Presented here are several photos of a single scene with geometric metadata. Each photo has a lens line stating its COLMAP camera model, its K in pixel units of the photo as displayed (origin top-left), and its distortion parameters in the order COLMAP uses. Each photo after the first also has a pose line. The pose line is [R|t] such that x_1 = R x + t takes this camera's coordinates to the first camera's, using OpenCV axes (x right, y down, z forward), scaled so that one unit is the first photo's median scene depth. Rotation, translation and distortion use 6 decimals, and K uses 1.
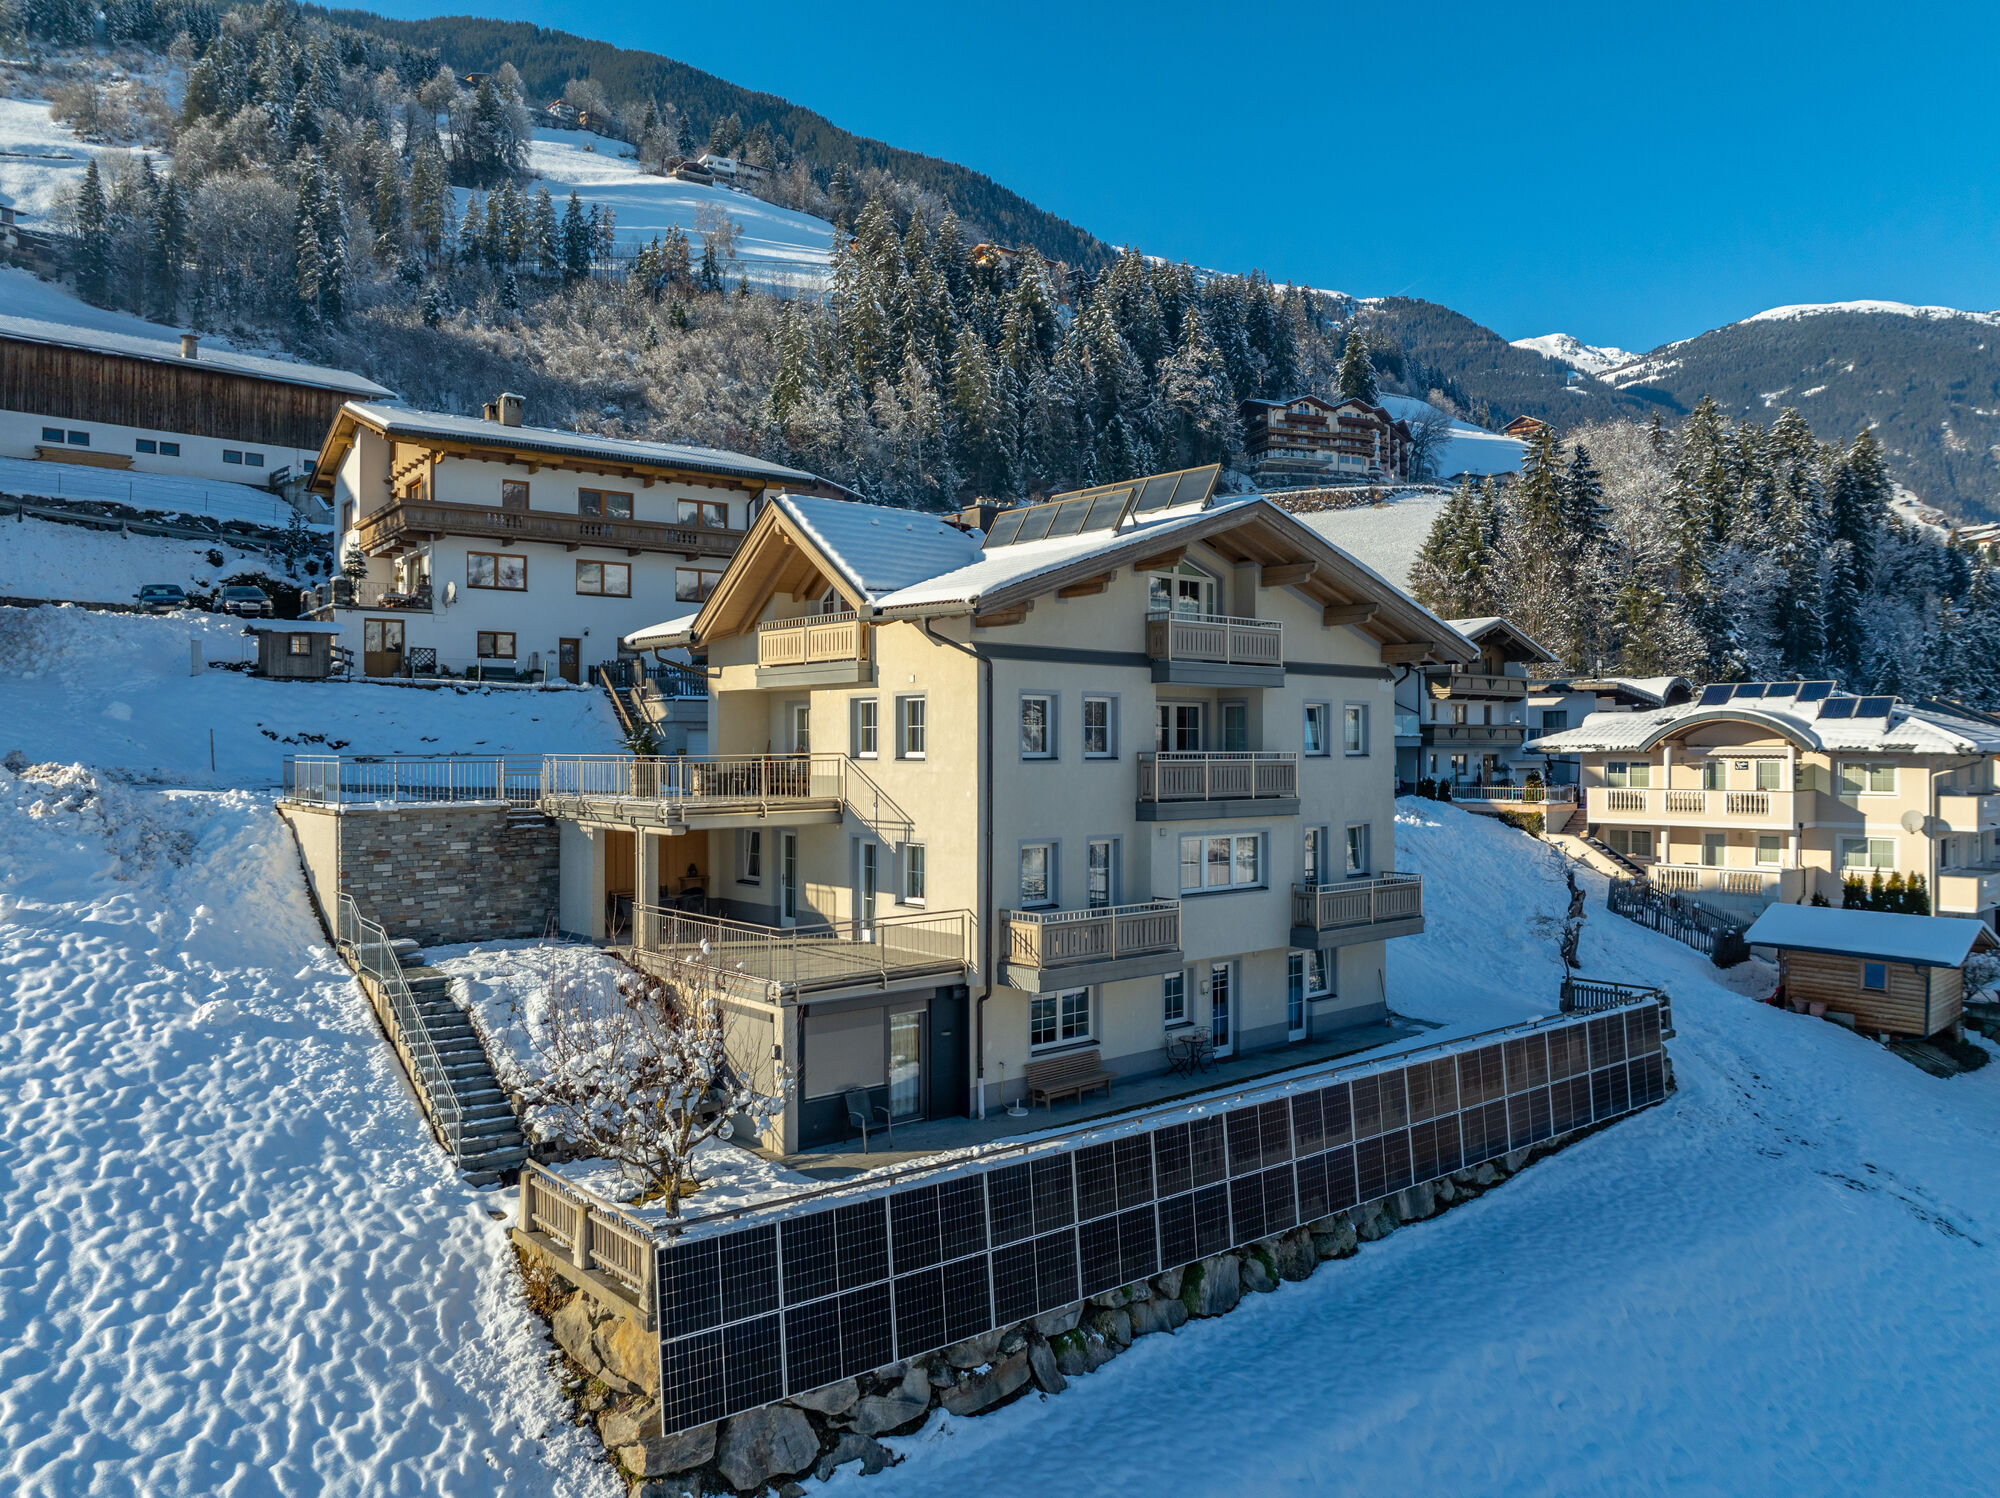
lens RADIAL K [[1414.4, 0, 1001.4], [0, 1414.4, 741.5], [0, 0, 1]] dist [-0.036876, 0.000078]
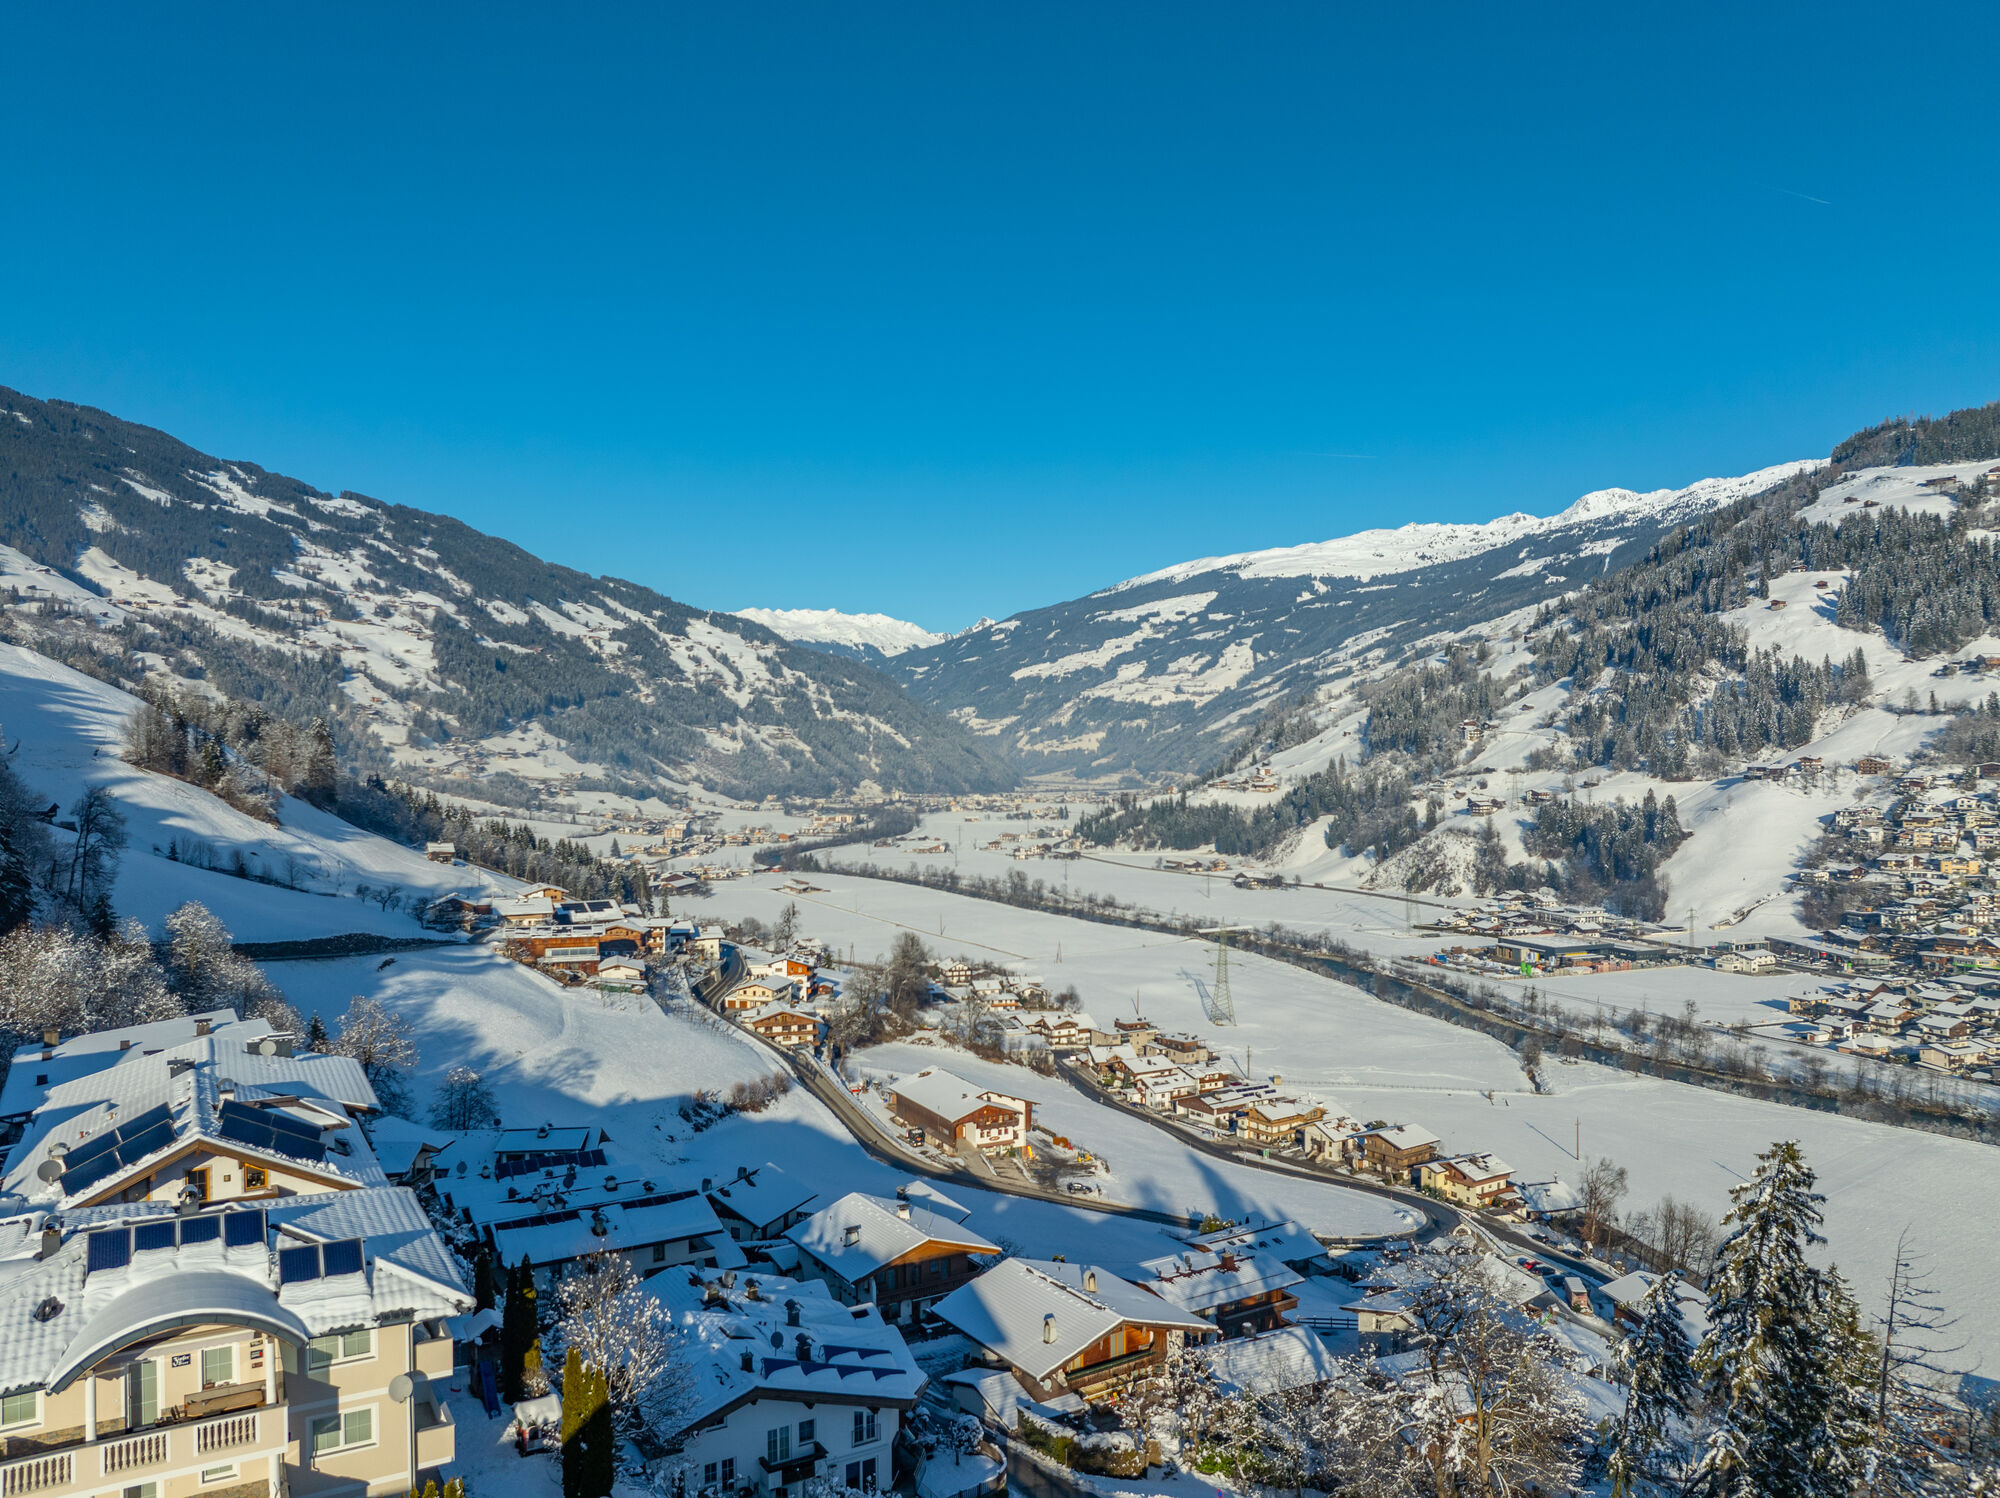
lens RADIAL K [[1409.3, 0, 1001.3], [0, 1409.3, 741.3], [0, 0, 1]] dist [-0.031435, -0.007544]
pose [[0.212764, 0.005546, 0.977088, -0.122648], [0.001660, 0.999980, -0.006037, -0.324860], [-0.977102, 0.002906, 0.212750, 0.404195]]
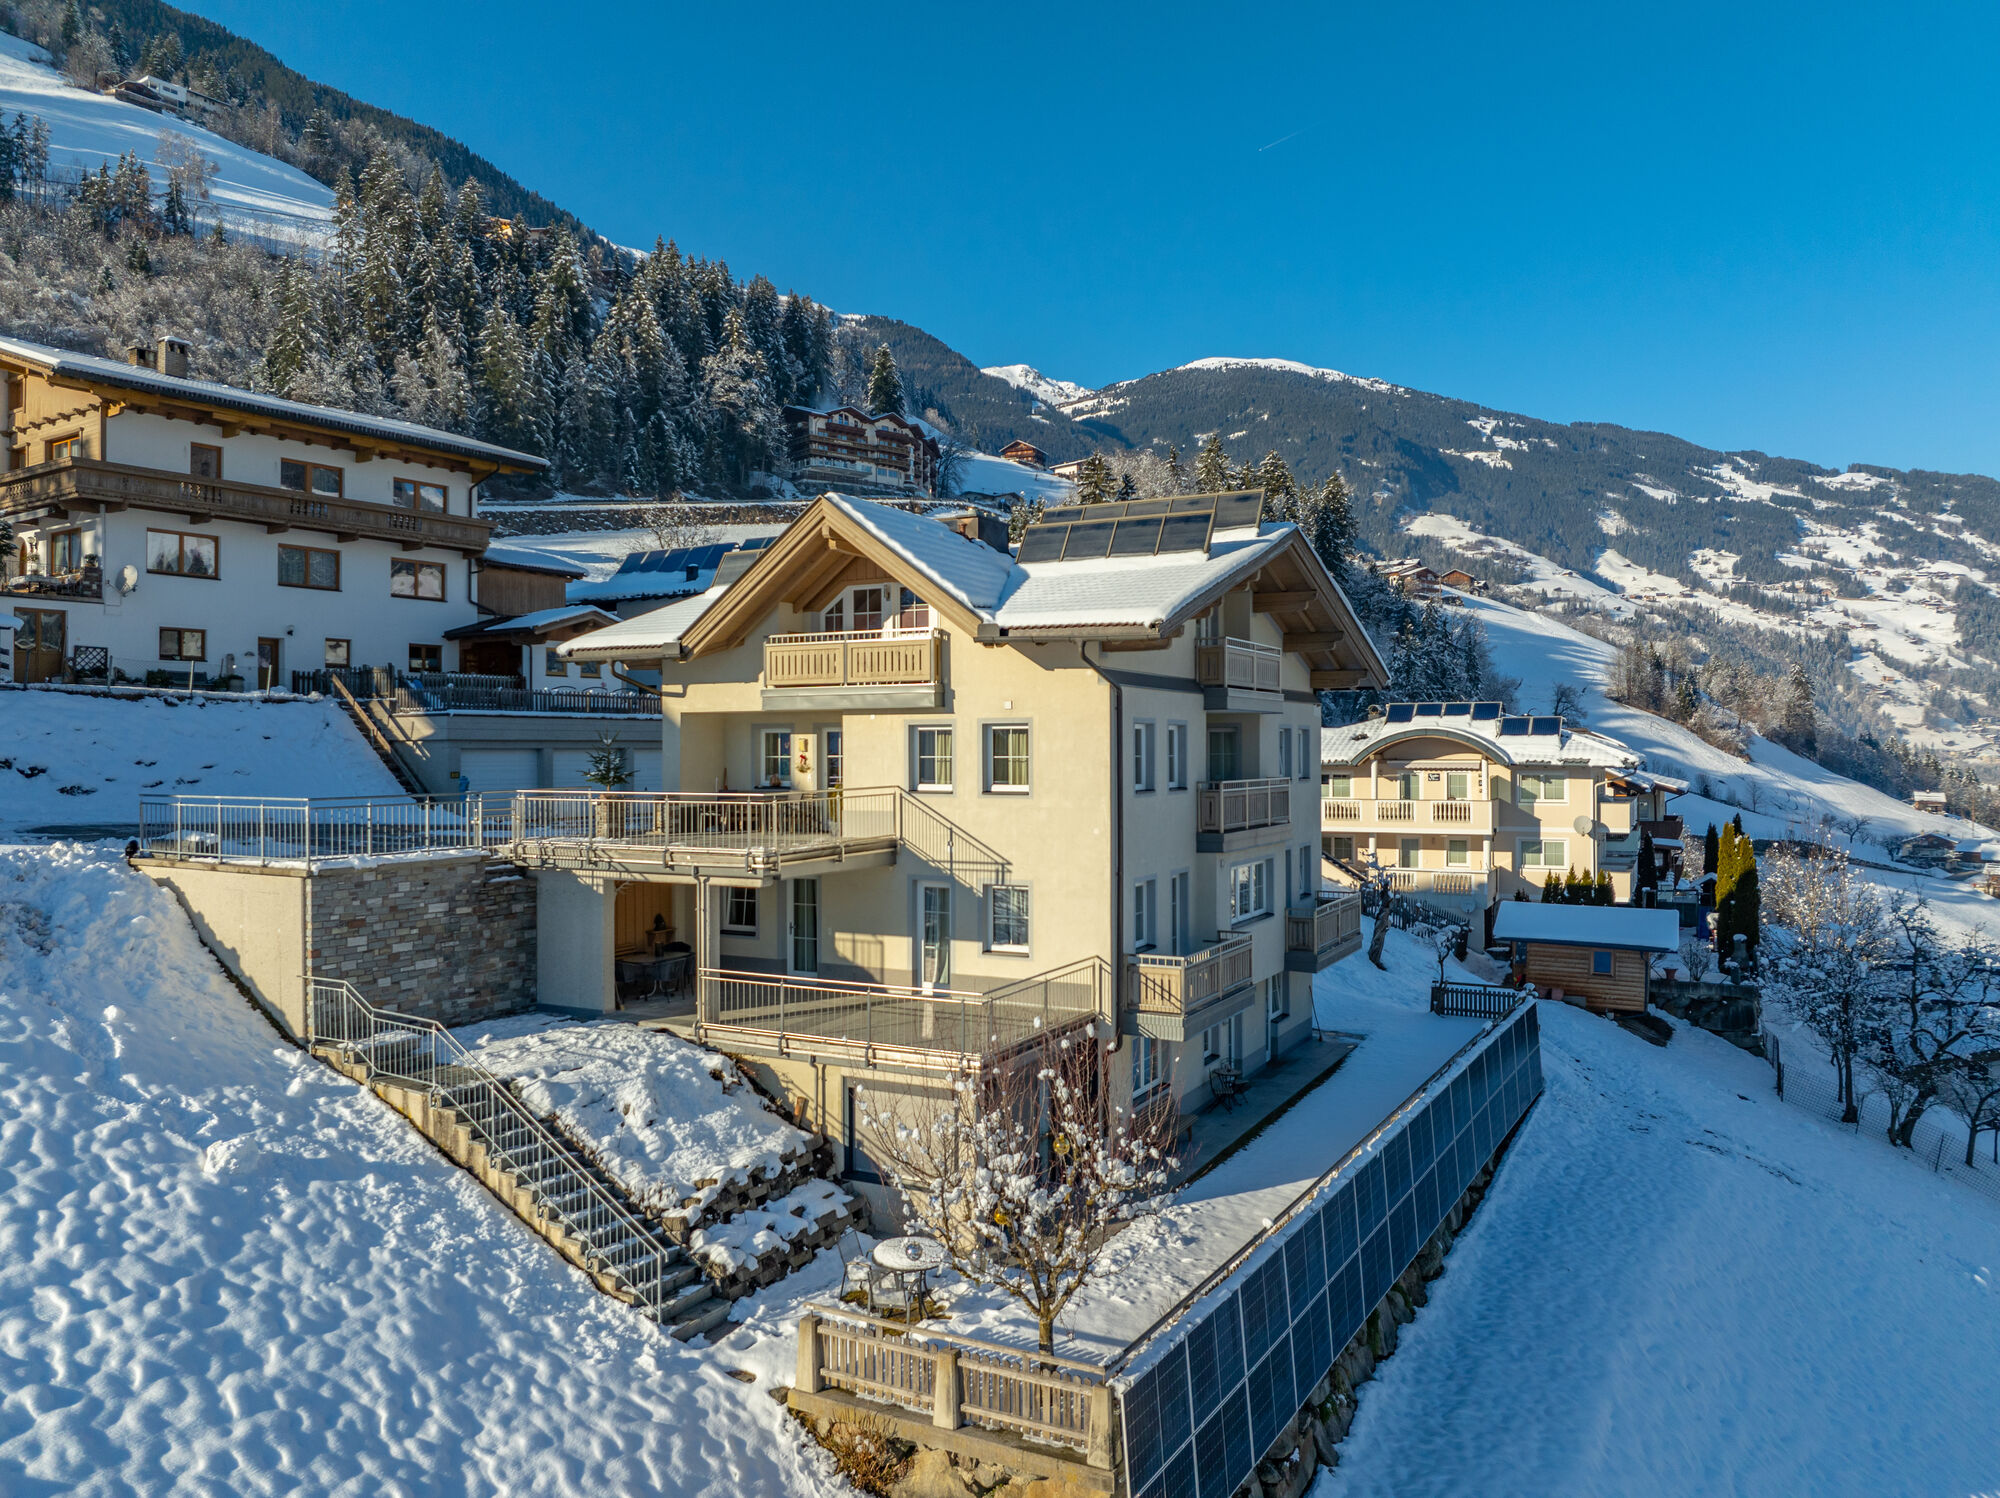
lens RADIAL K [[1412.0, 0, 1001.6], [0, 1412.0, 741.0], [0, 0, 1]] dist [-0.041401, 0.007684]
pose [[0.934295, -0.000447, 0.356500, -0.197965], [0.001555, 0.999995, -0.002822, -0.009466], [-0.356496, 0.003191, 0.934291, 0.076453]]
